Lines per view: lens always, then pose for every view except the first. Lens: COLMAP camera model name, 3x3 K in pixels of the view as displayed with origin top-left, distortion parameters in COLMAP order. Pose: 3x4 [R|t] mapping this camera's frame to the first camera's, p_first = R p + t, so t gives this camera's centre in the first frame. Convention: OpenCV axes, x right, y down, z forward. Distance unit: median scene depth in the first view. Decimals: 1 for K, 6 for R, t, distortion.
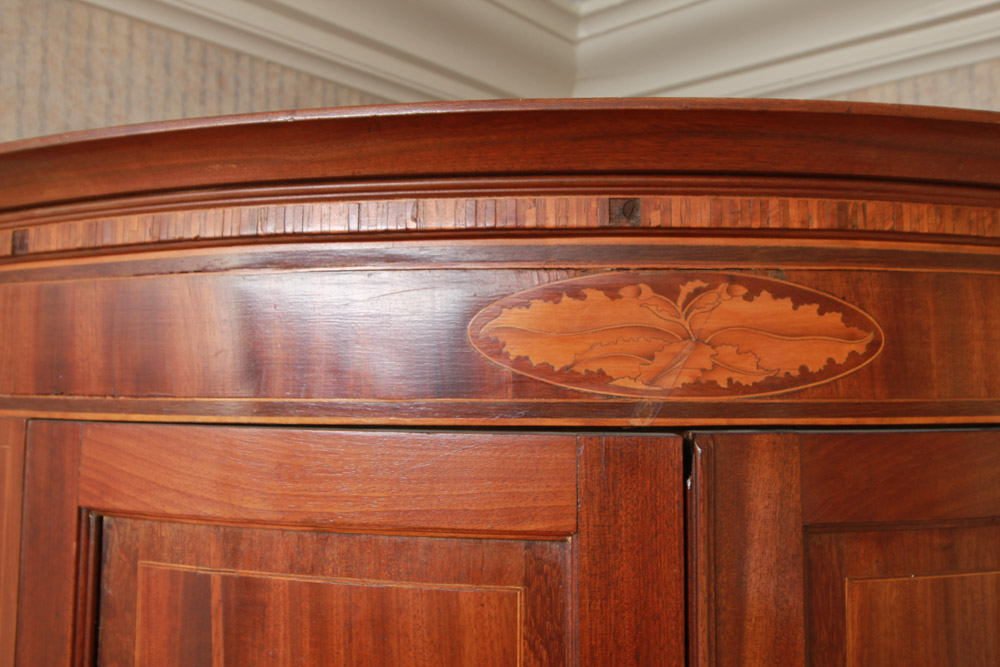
lens RADIAL K [[788.2, 0, 499.9], [0, 788.2, 328.6], [0, 0, 1]] dist [0.006696, -0.007693]
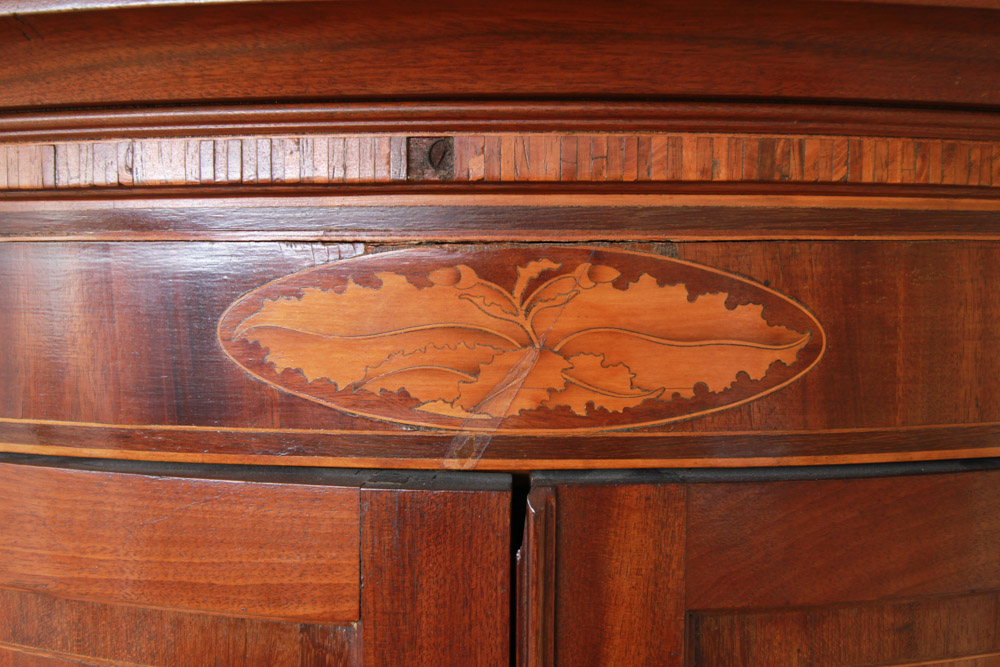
lens RADIAL K [[788.2, 0, 505.5], [0, 788.2, 320.2], [0, 0, 1]] dist [0.006696, -0.007693]
pose [[0.998783, 0.003233, -0.049219, 0.251068], [0.003210, 0.991474, 0.130262, -0.097406], [0.049221, -0.130262, 0.990257, 0.323627]]
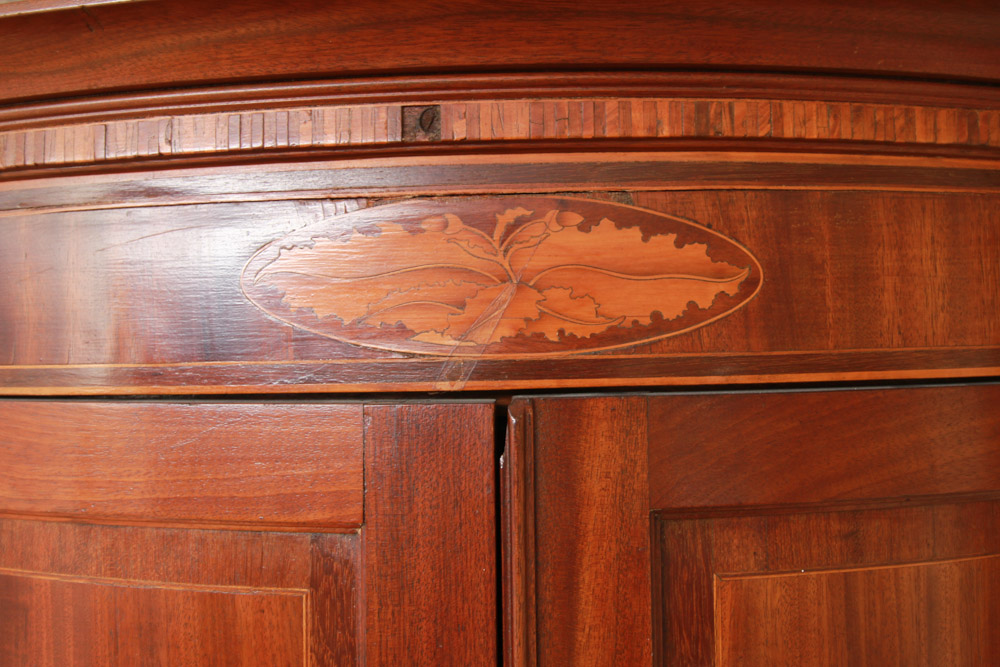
lens RADIAL K [[788.2, 0, 506.3], [0, 788.2, 324.3], [0, 0, 1]] dist [0.006696, -0.007693]
pose [[0.998488, -0.021511, -0.050594, 0.275869], [0.023399, 0.999040, 0.037033, 0.027134], [0.049748, -0.038161, 0.998032, 0.200421]]
